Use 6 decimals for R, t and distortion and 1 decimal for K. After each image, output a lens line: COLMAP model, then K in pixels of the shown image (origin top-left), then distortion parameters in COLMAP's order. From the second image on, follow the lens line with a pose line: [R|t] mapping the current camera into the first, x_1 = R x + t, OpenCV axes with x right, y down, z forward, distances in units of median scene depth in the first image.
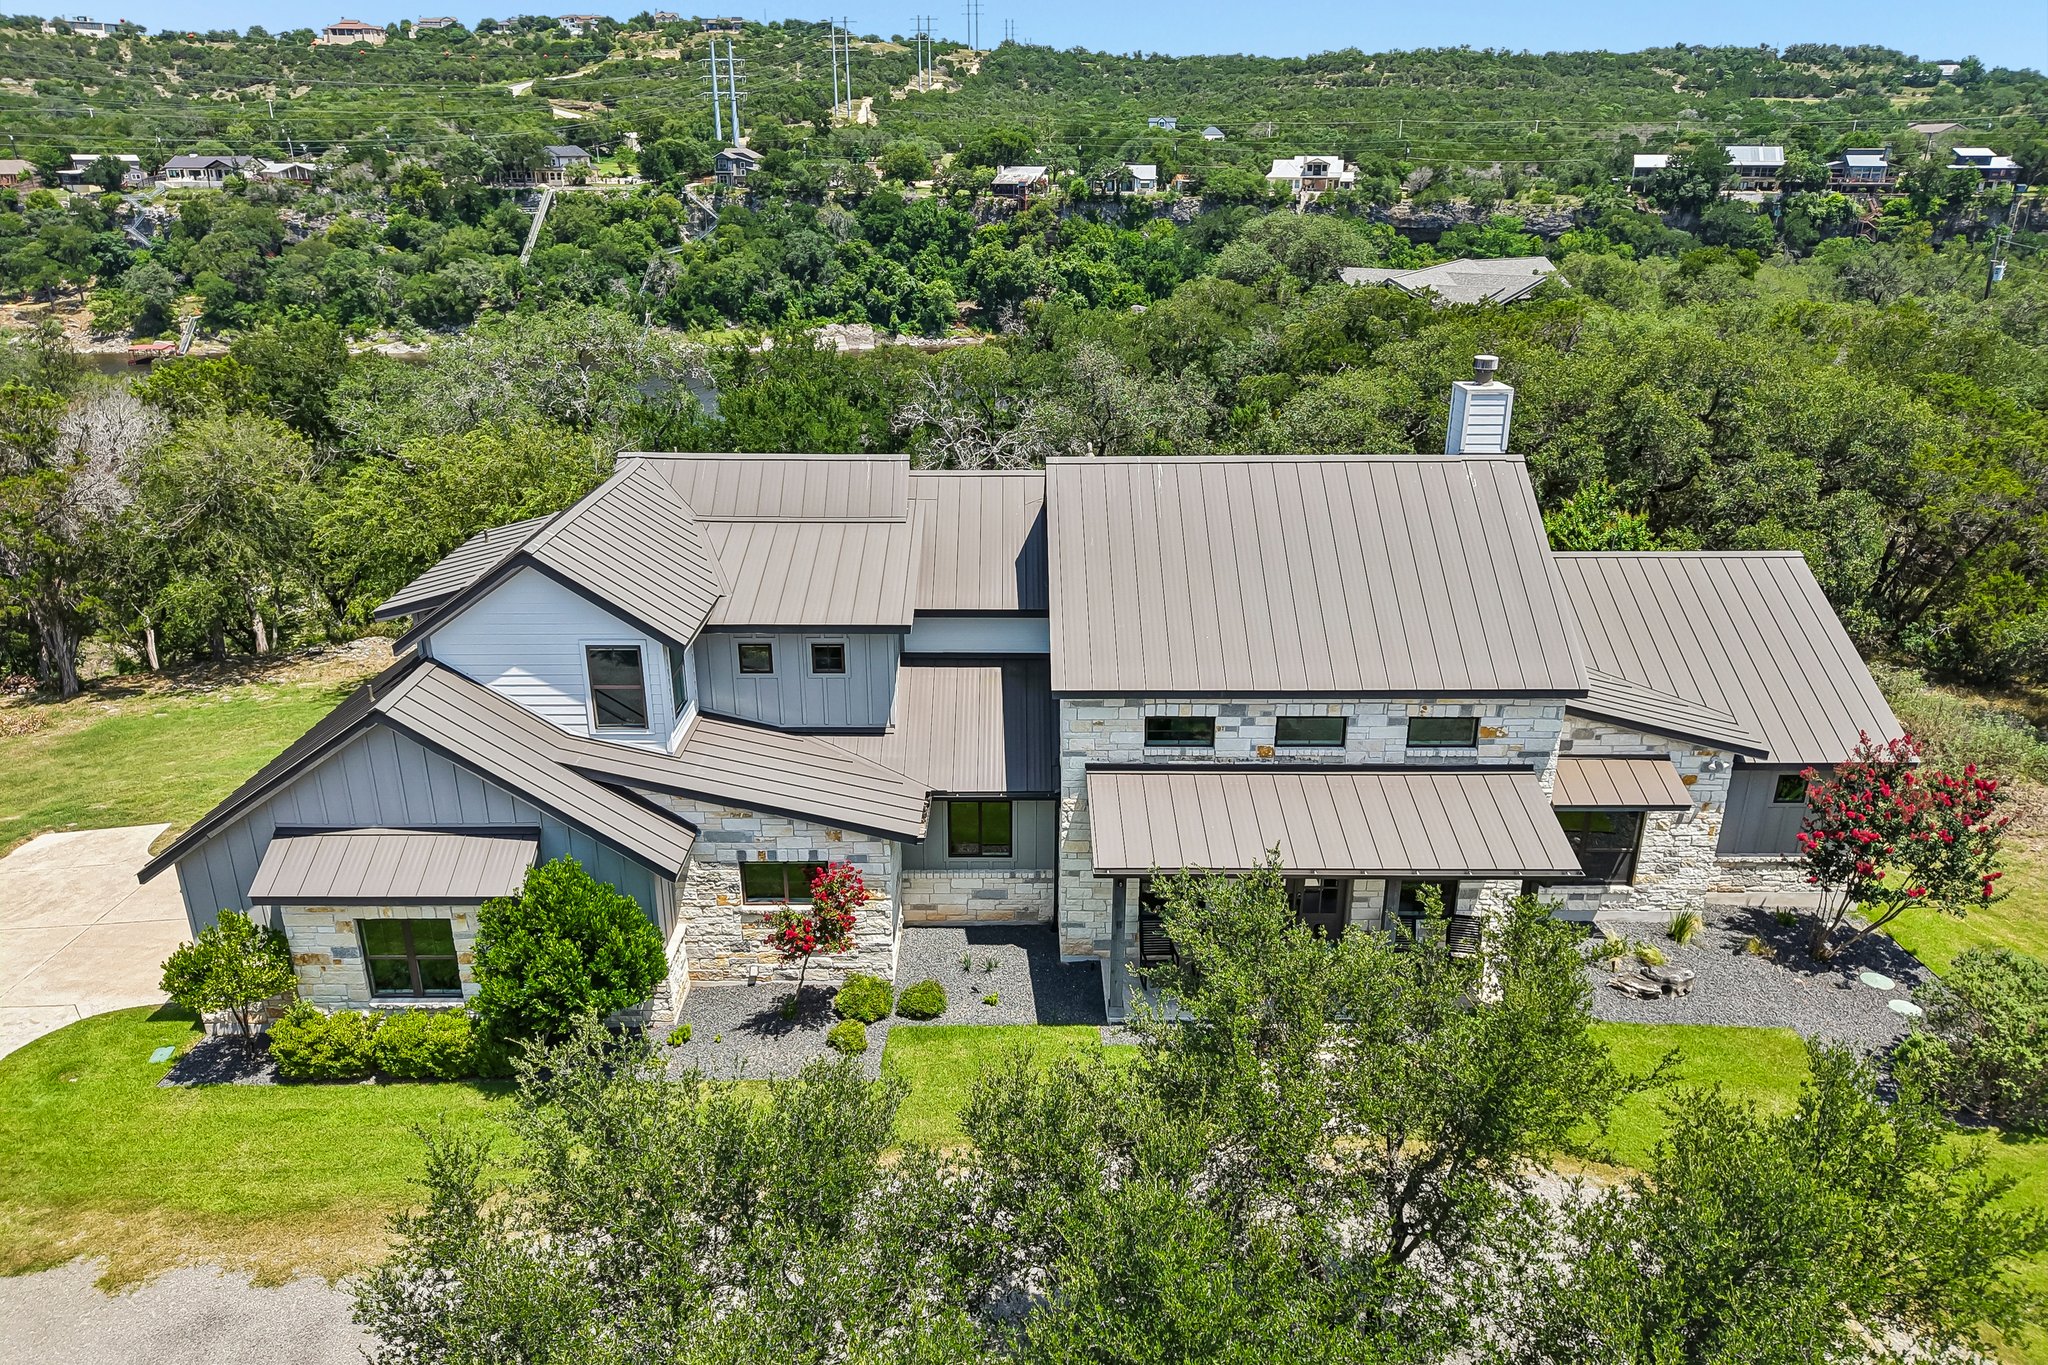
lens RADIAL K [[1402.6, 0, 1024.8], [0, 1402.6, 683.6], [0, 0, 1]] dist [-0.003112, -0.003288]
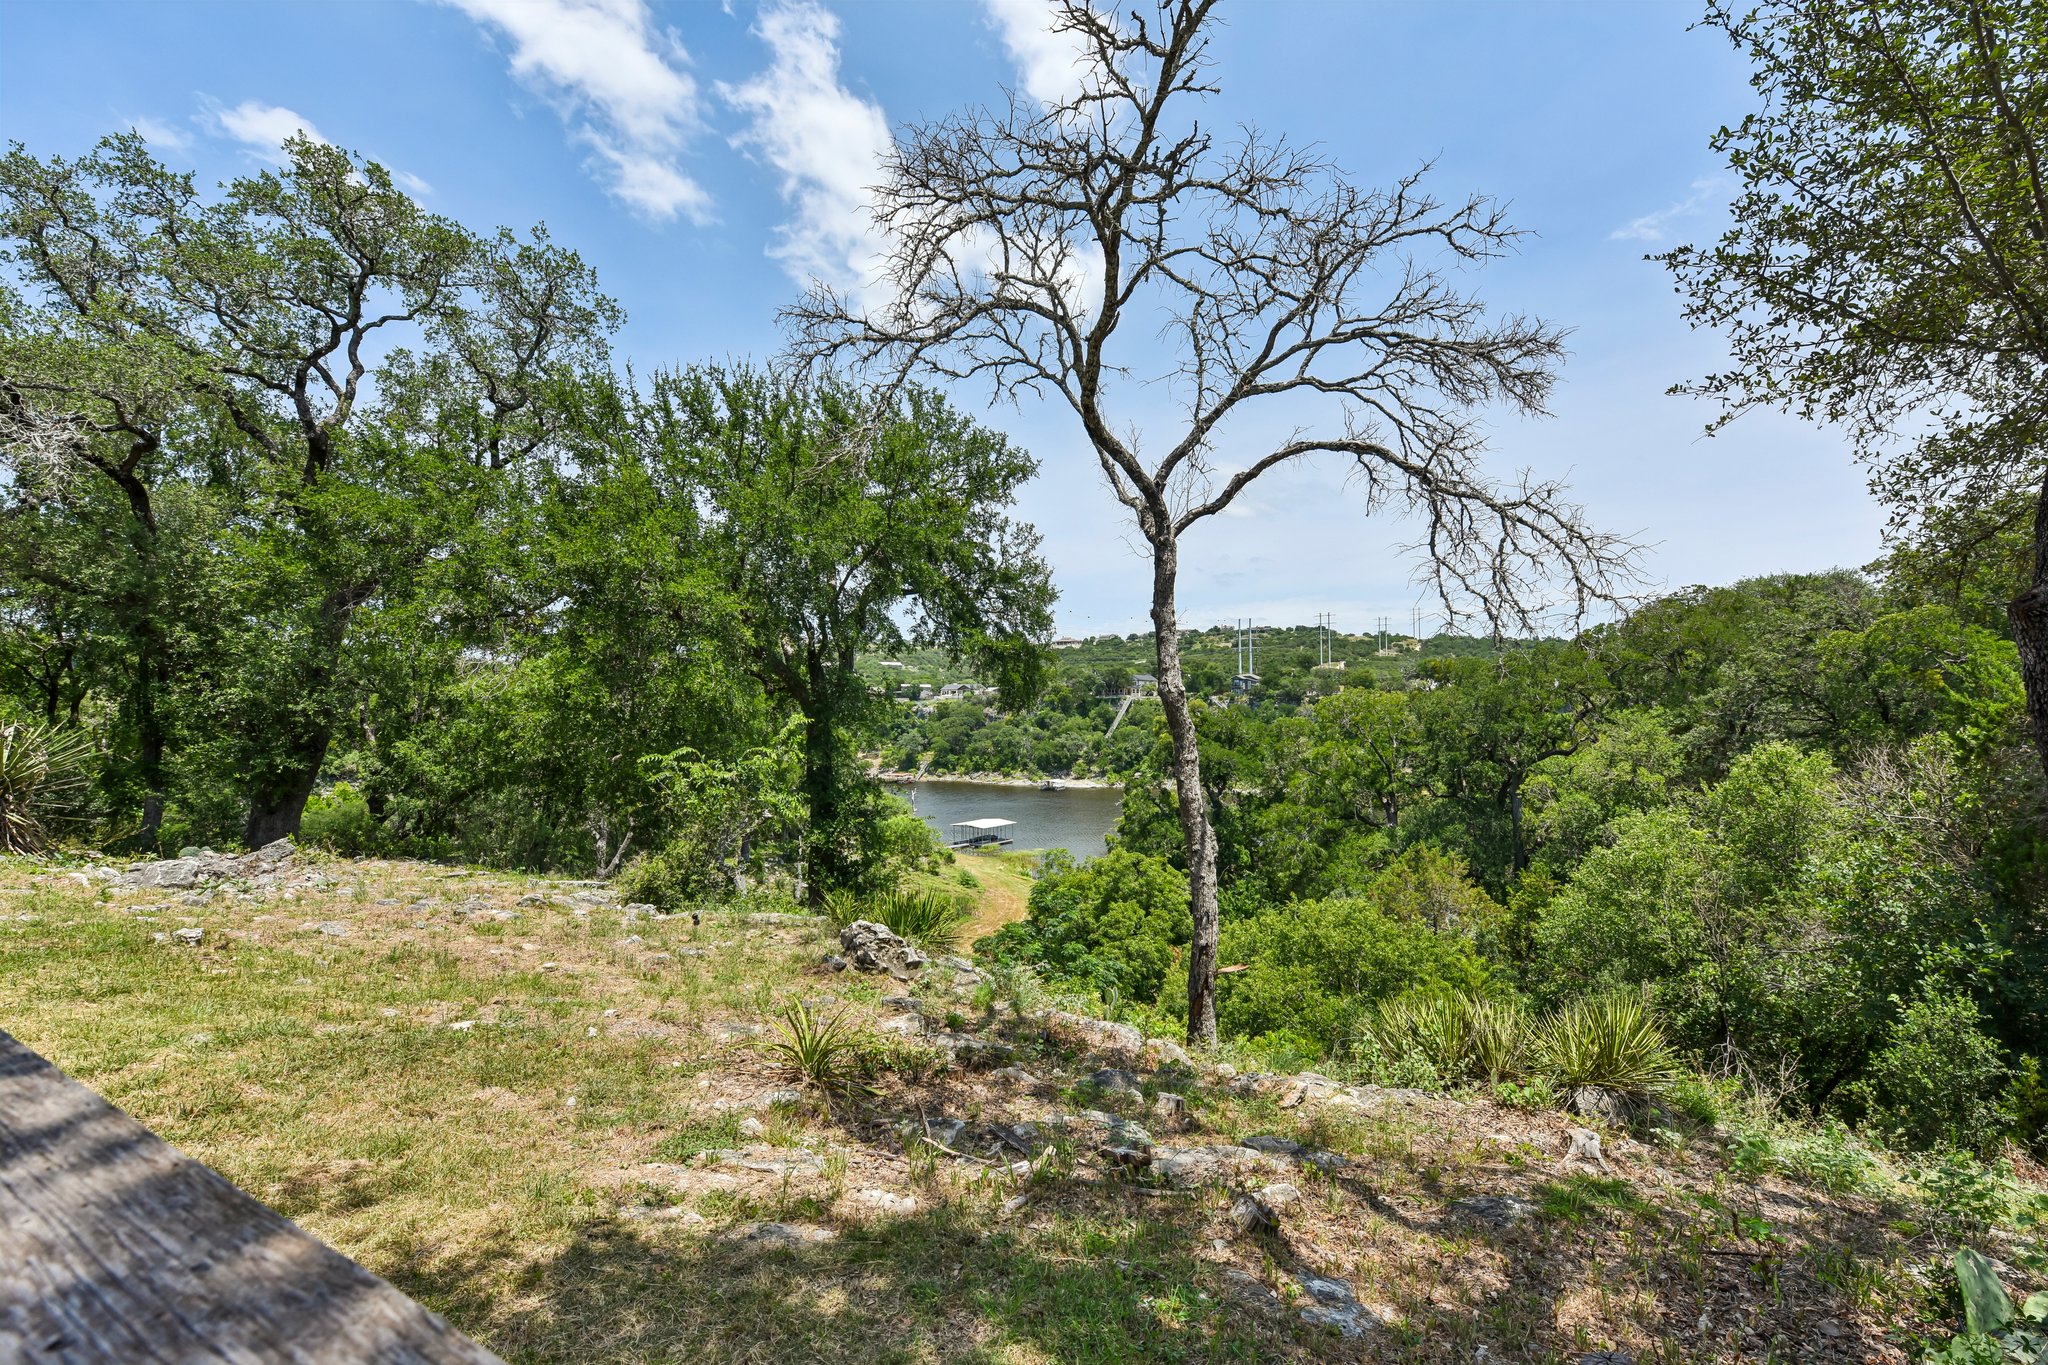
lens RADIAL K [[826.1, 0, 1028.2], [0, 826.1, 687.5], [0, 0, 1]] dist [-0.000033, 0.000003]
pose [[0.888593, -0.013841, -0.458488, 0.002467], [-0.161912, 0.925739, -0.341747, -0.009710], [0.429171, 0.377909, 0.820364, 0.142496]]
